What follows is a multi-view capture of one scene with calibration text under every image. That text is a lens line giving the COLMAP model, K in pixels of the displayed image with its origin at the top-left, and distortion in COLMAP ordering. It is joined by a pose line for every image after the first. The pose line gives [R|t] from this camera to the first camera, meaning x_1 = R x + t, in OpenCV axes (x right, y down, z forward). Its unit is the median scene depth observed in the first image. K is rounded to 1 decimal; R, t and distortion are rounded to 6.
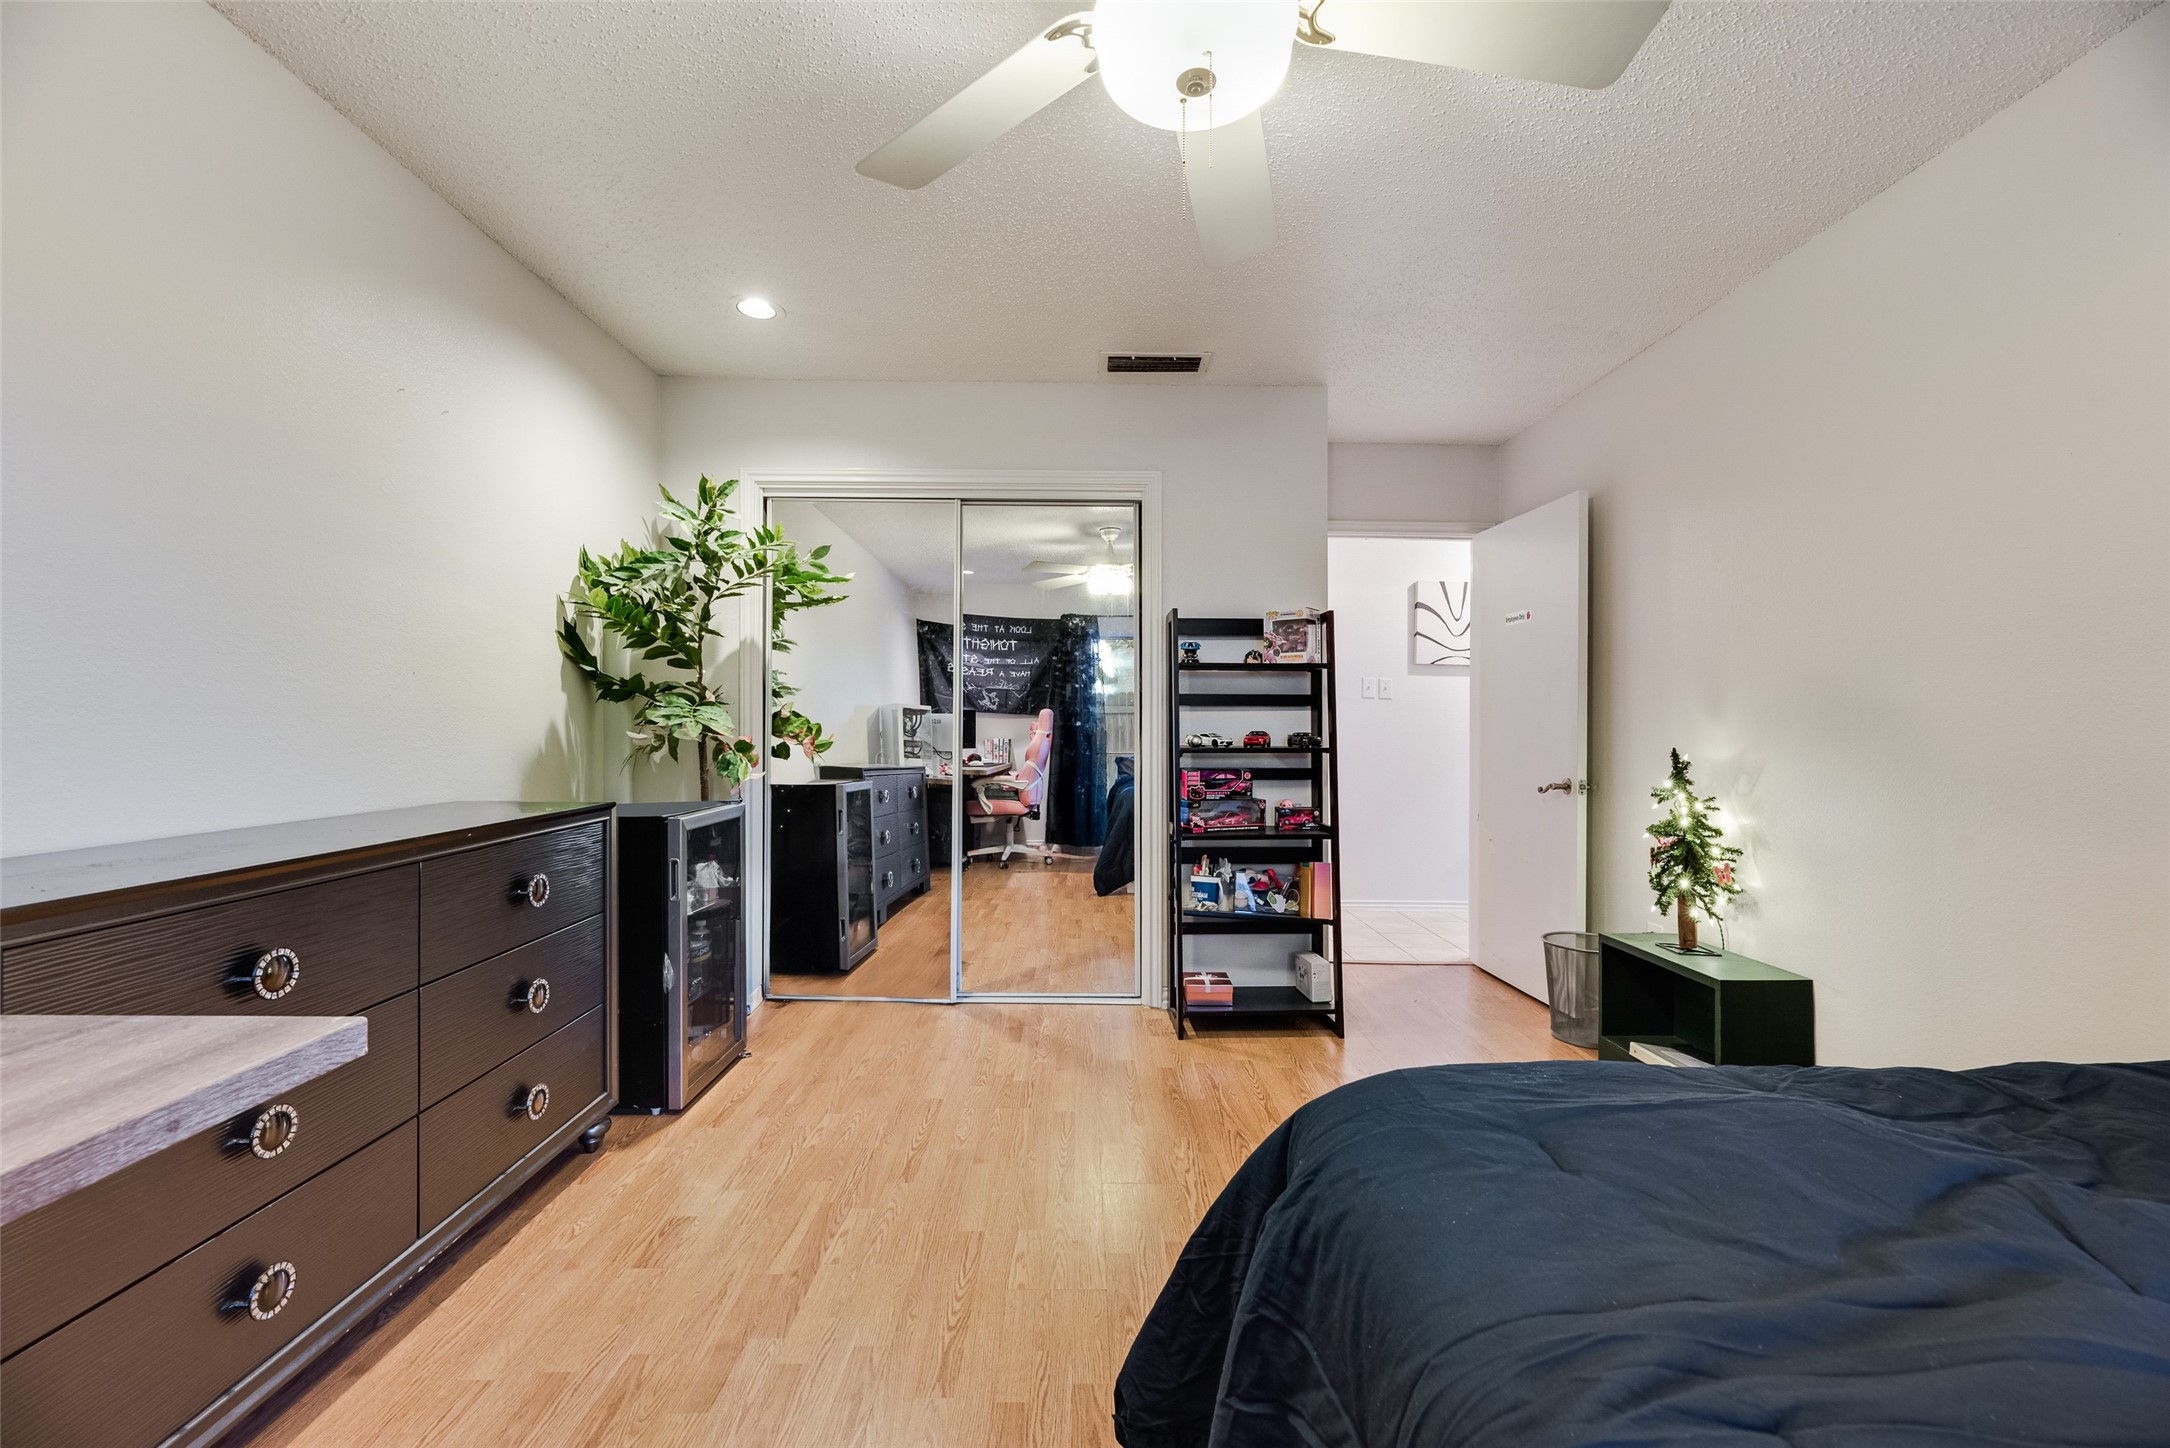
lens RADIAL K [[882.5, 0, 1085.0], [0, 882.5, 724.0], [0, 0, 1]] dist [0.001613, -0.000027]
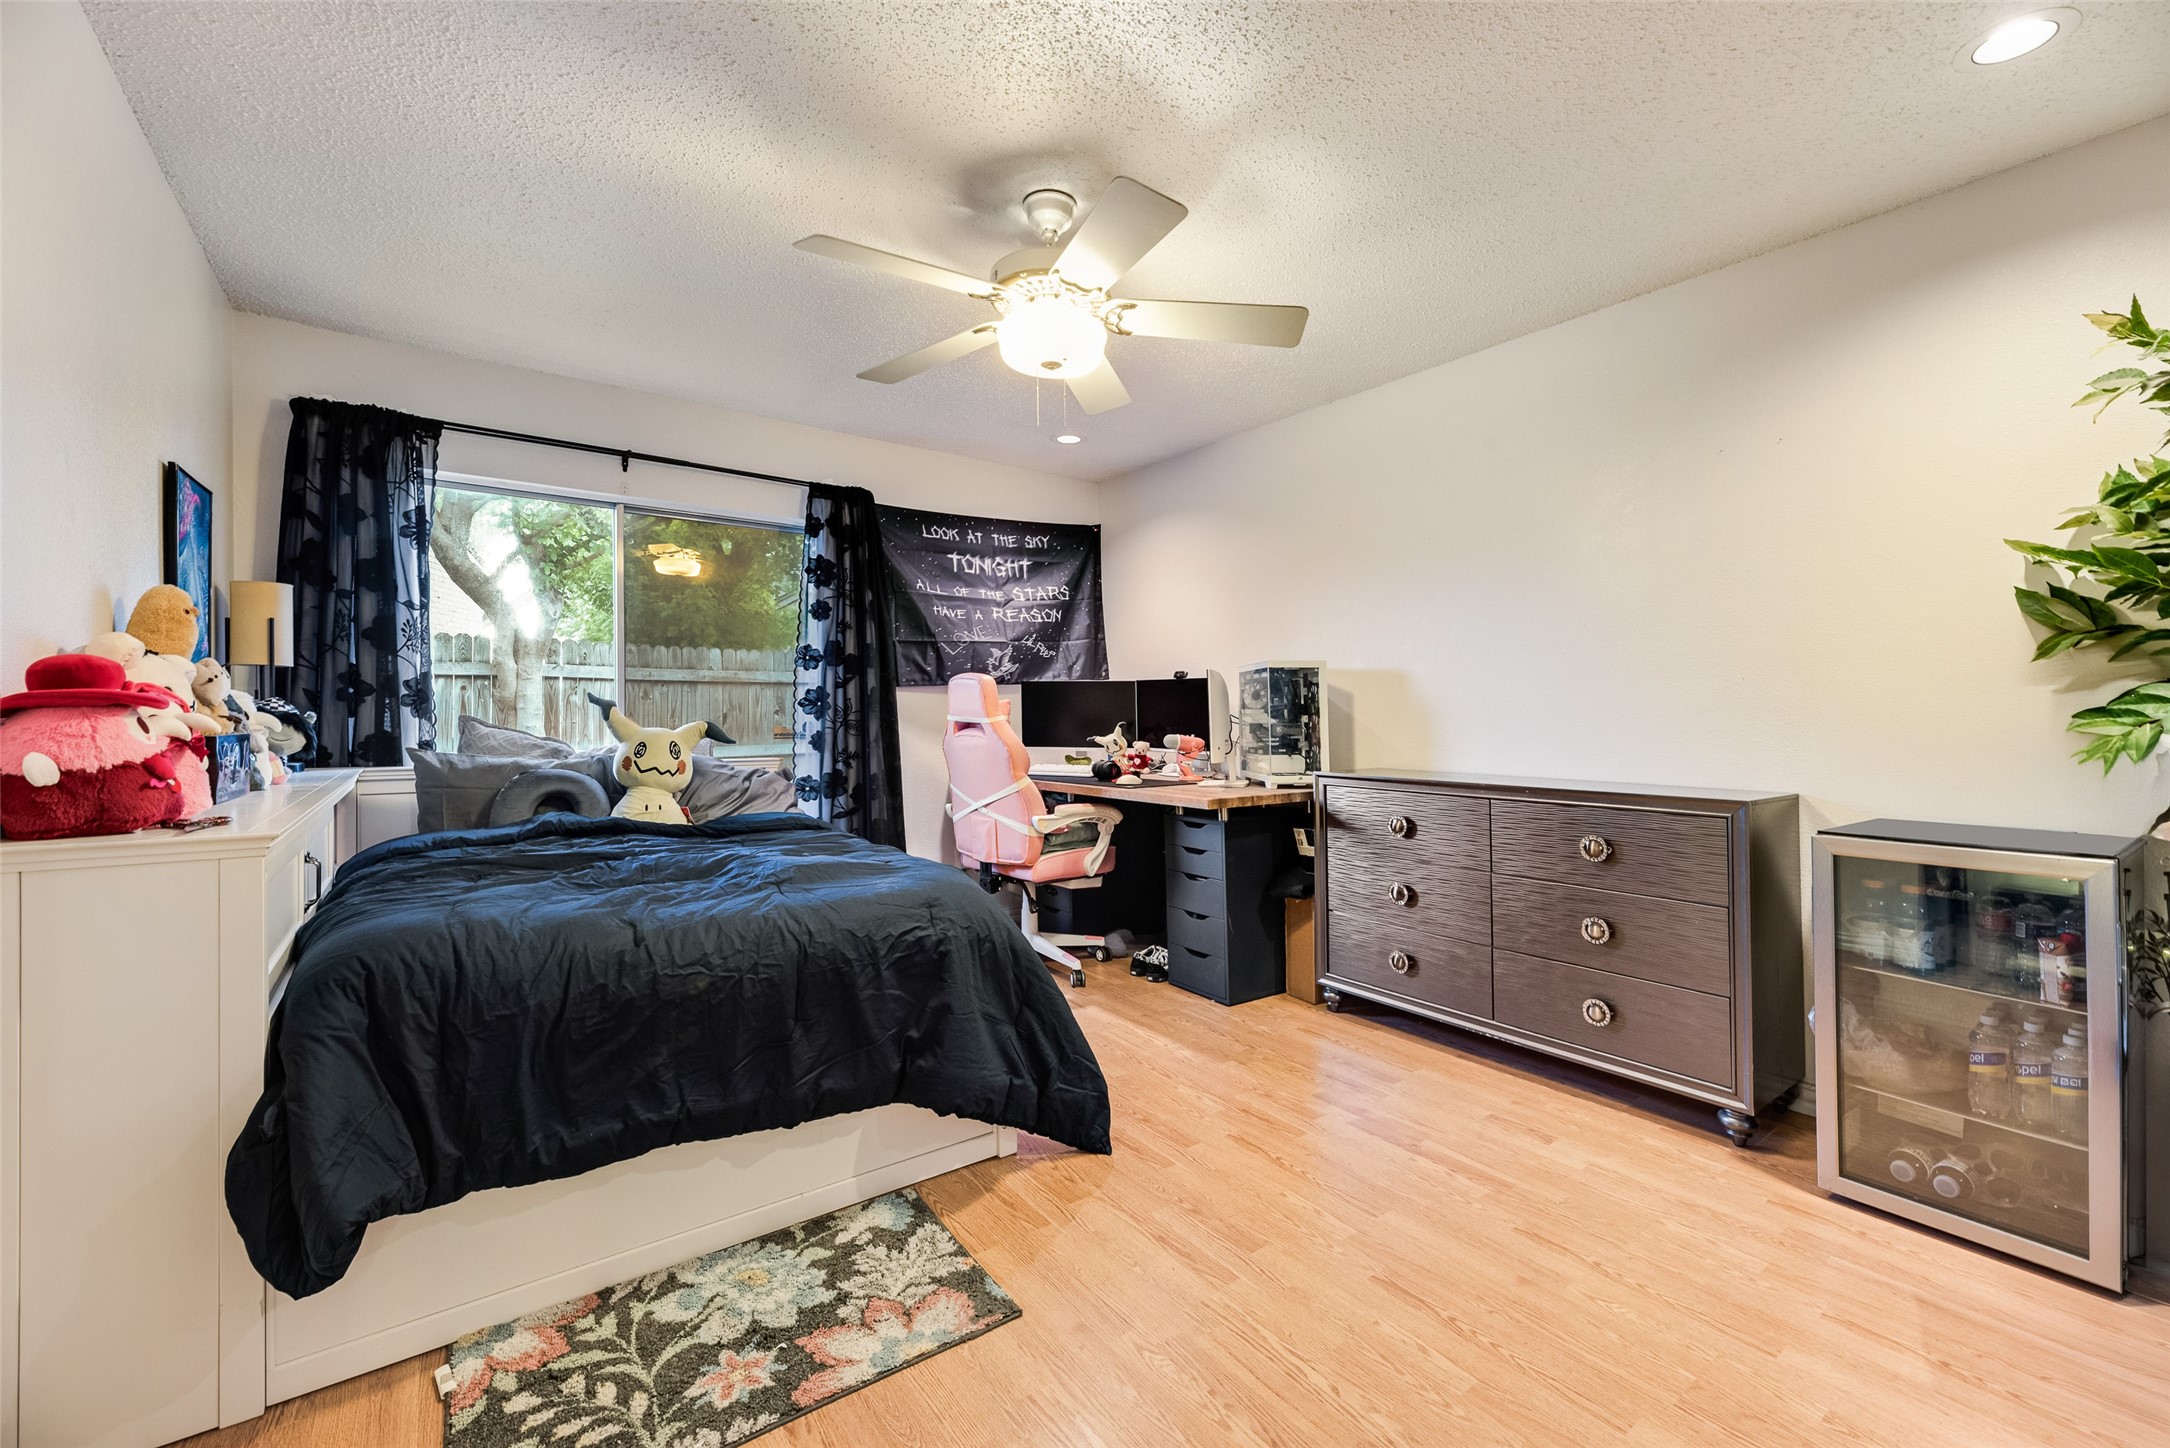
lens RADIAL K [[882.5, 0, 1085.0], [0, 882.5, 724.0], [0, 0, 1]] dist [0.001613, -0.000027]
pose [[-0.818037, -0.001041, -0.575165, 0.735887], [-0.004414, 0.999980, 0.004468, -0.000787], [0.575149, 0.006194, -0.818025, 1.606059]]
